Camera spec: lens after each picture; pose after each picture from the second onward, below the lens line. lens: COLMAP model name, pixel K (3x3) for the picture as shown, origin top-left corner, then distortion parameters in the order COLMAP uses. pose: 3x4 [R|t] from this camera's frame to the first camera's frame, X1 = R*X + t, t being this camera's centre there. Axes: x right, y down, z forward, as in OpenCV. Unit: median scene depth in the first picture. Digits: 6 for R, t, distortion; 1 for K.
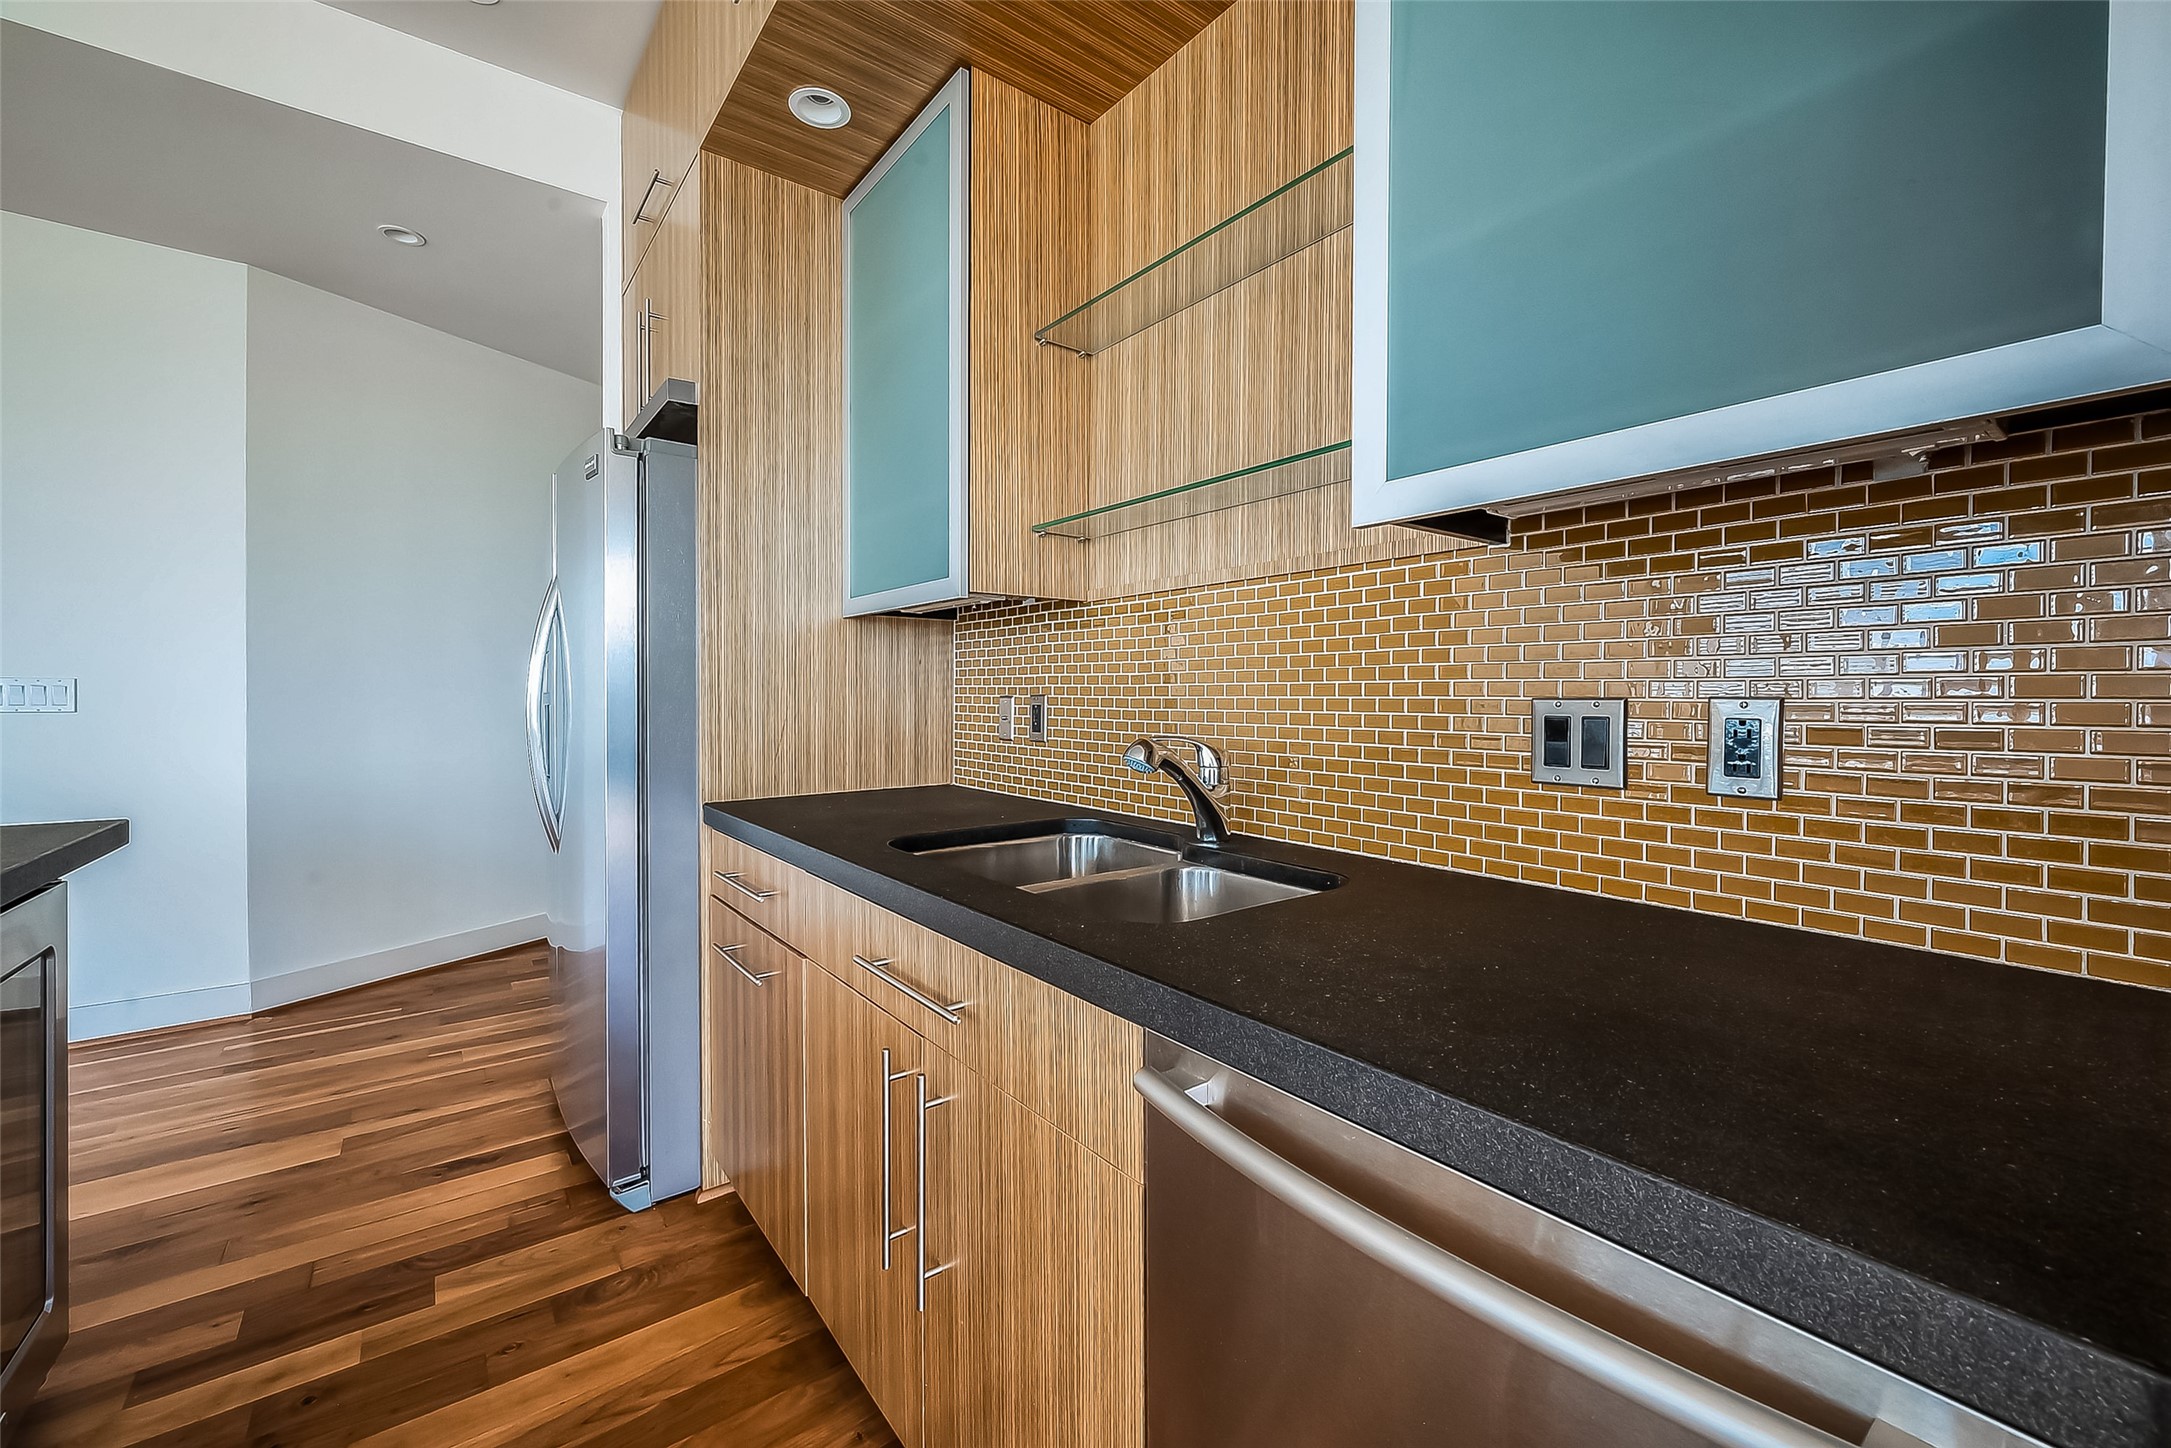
lens RADIAL K [[888.6, 0, 1116.4], [0, 888.6, 704.7], [0, 0, 1]] dist [-0.000873, -0.000260]
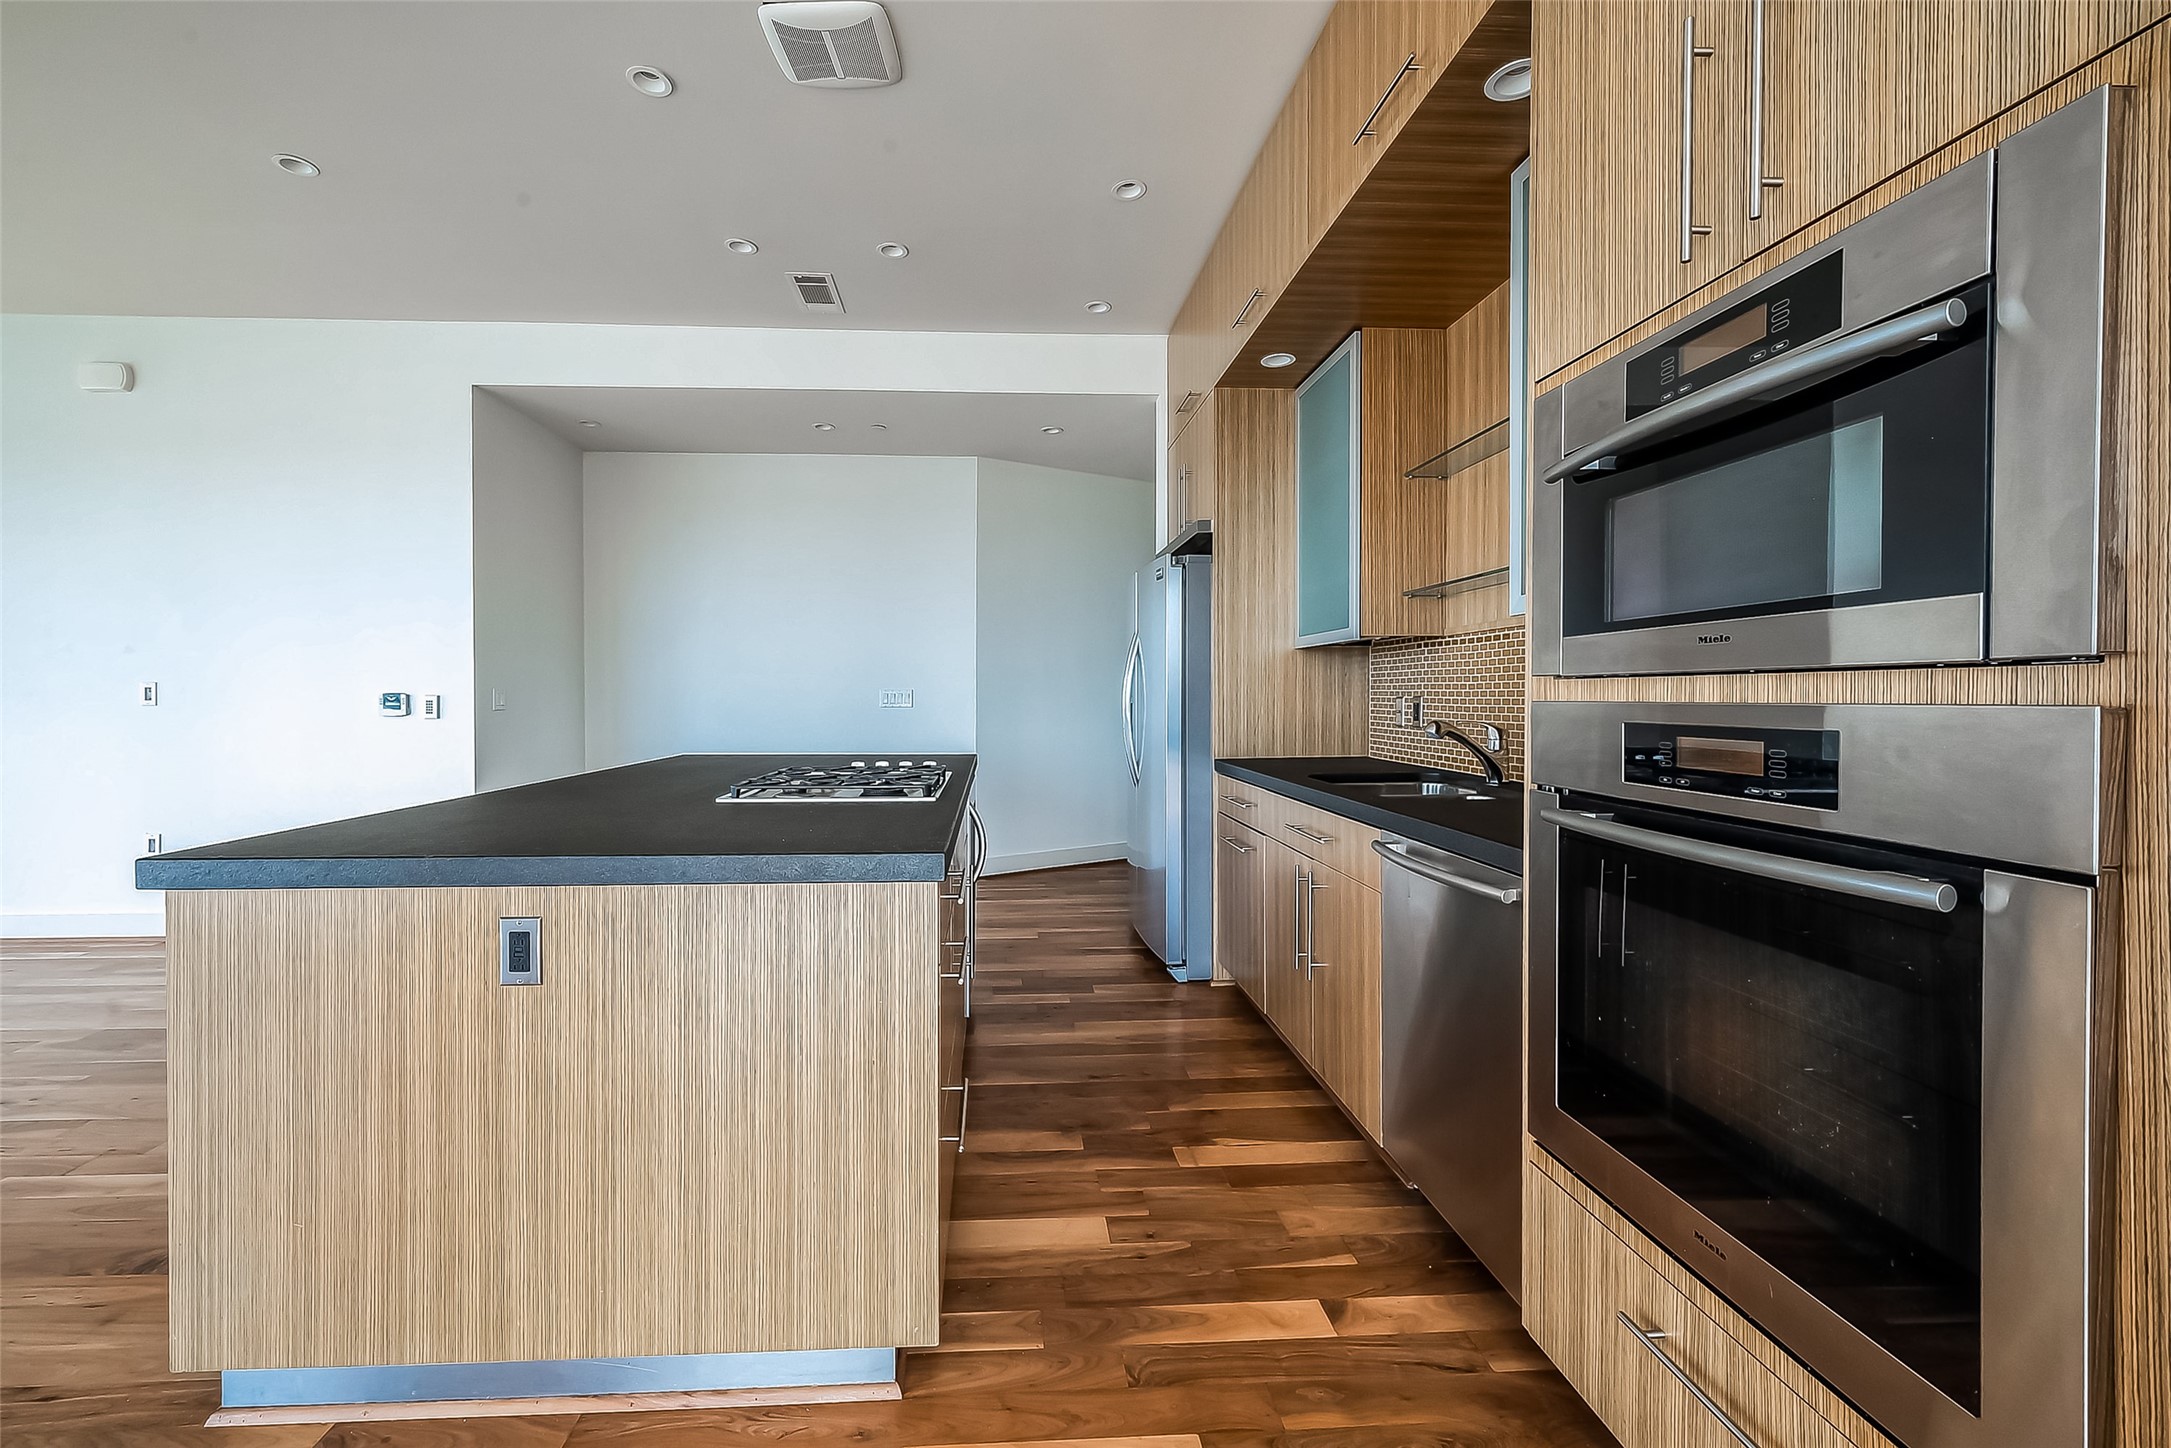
lens RADIAL K [[916.6, 0, 1046.3], [0, 916.6, 706.4], [0, 0, 1]] dist [-0.002218, -0.000023]
pose [[0.819642, 0.003136, -0.572868, 0.308744], [-0.002879, 0.999995, 0.001355, 0.006253], [0.572869, 0.000539, 0.819647, -0.695279]]
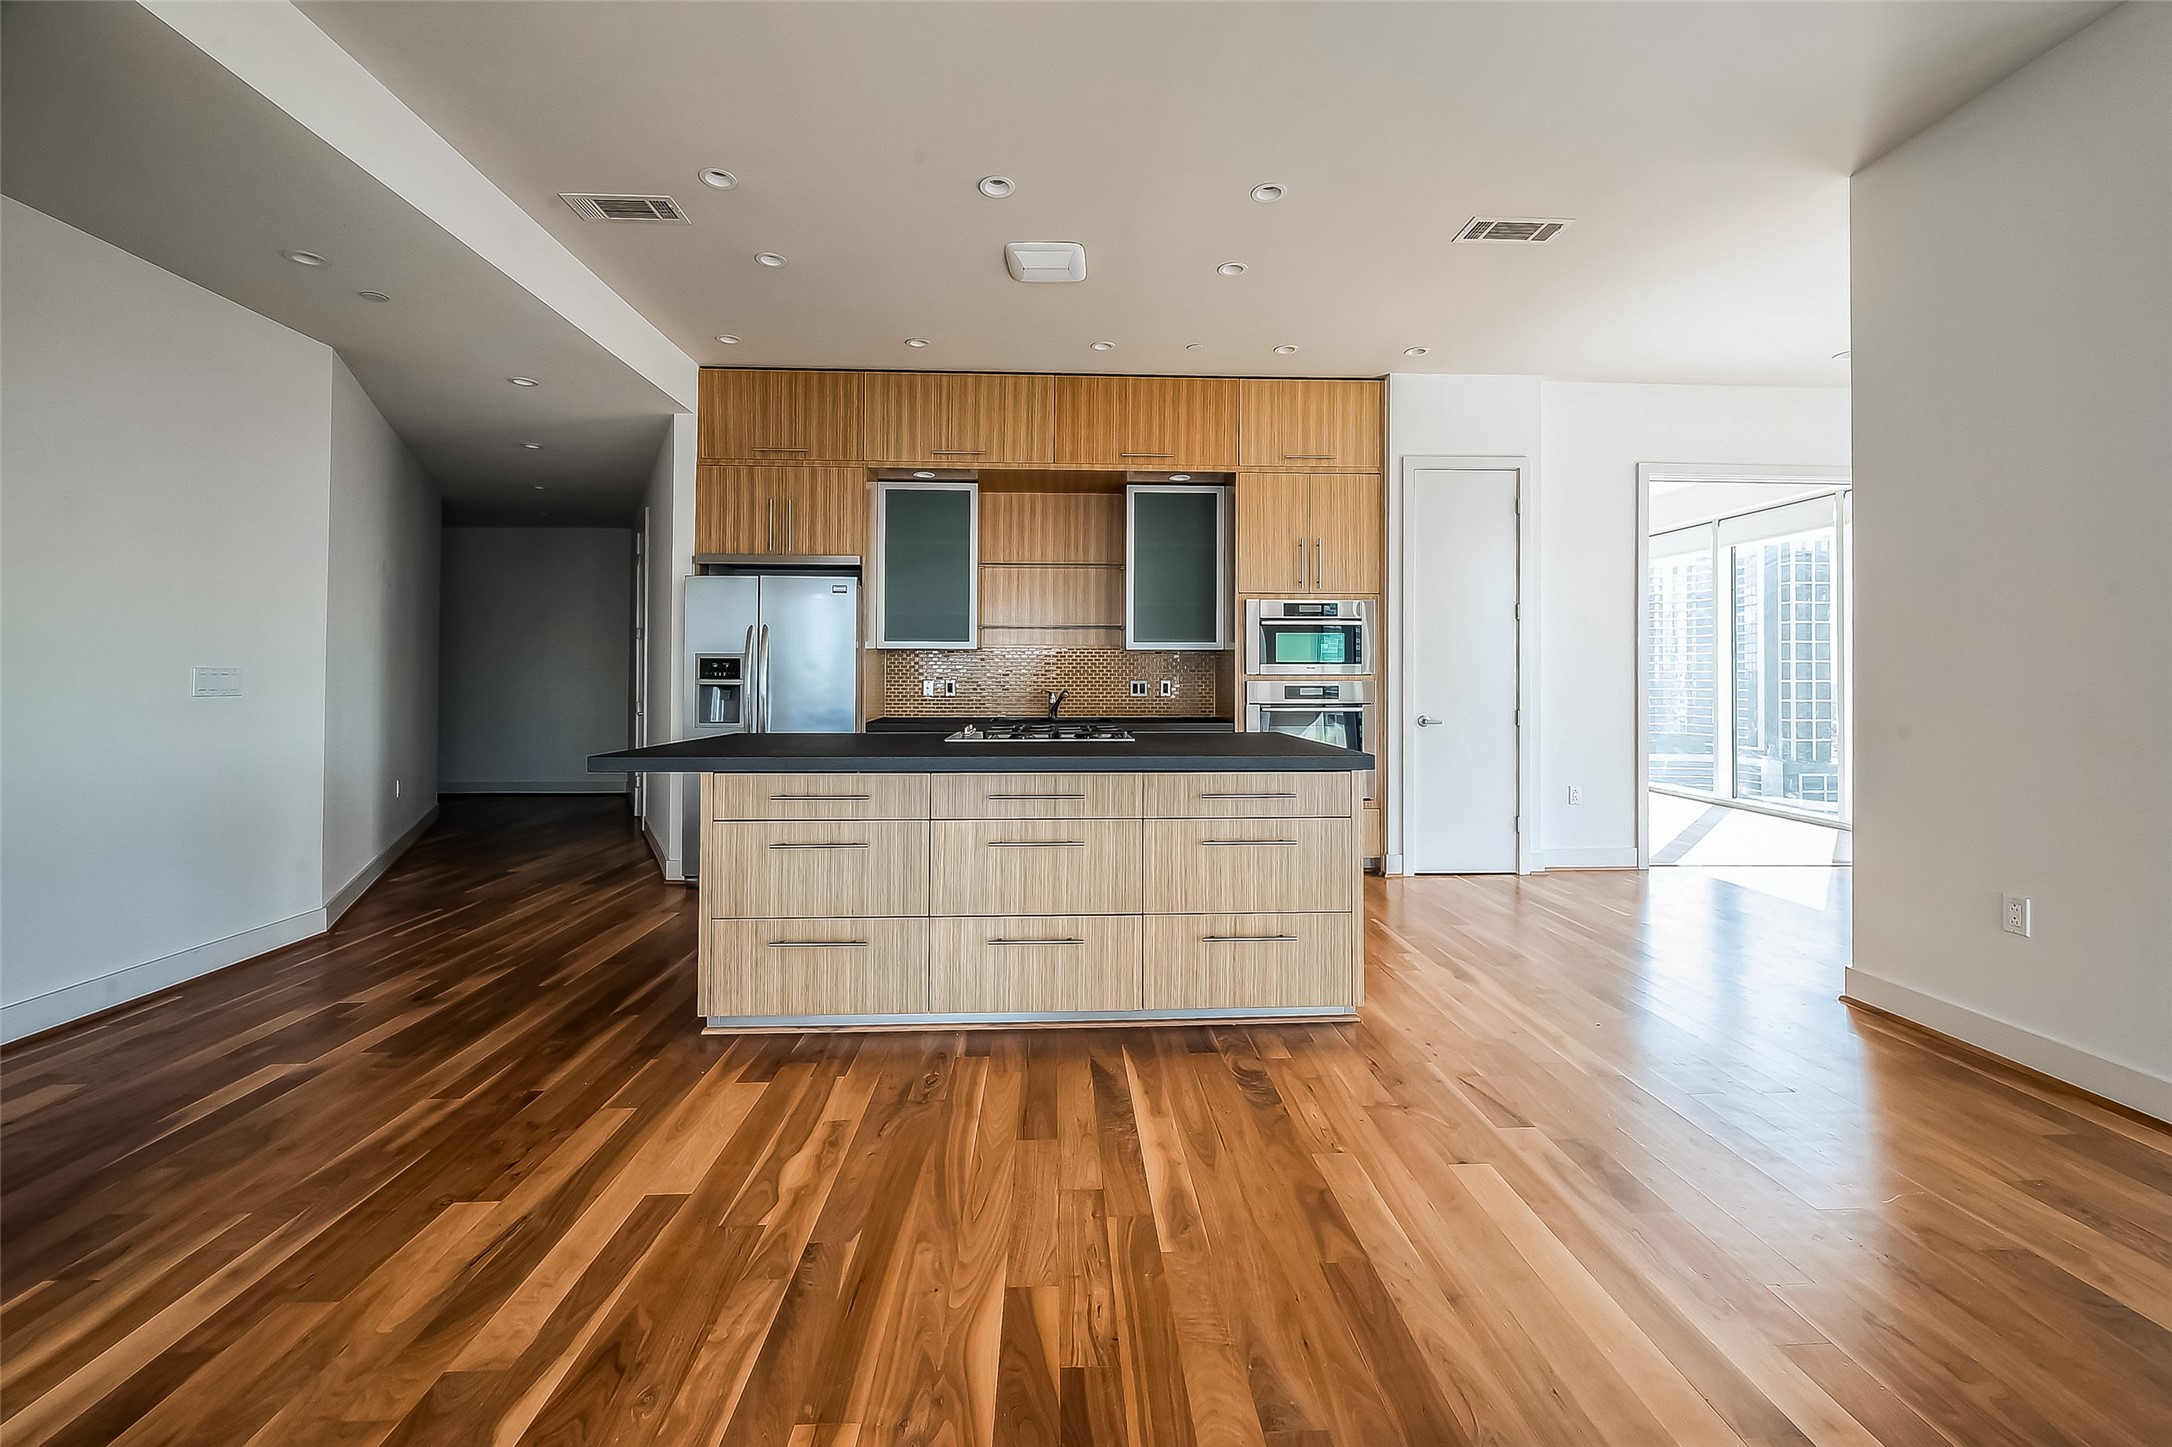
lens RADIAL K [[907.8, 0, 1039.5], [0, 907.8, 672.7], [0, 0, 1]] dist [0.000658, 0.000181]
pose [[0.598226, 0.004252, 0.801316, -2.341040], [0.008989, 0.999887, -0.012016, 0.004469], [-0.801277, 0.014391, 0.598121, -0.988071]]
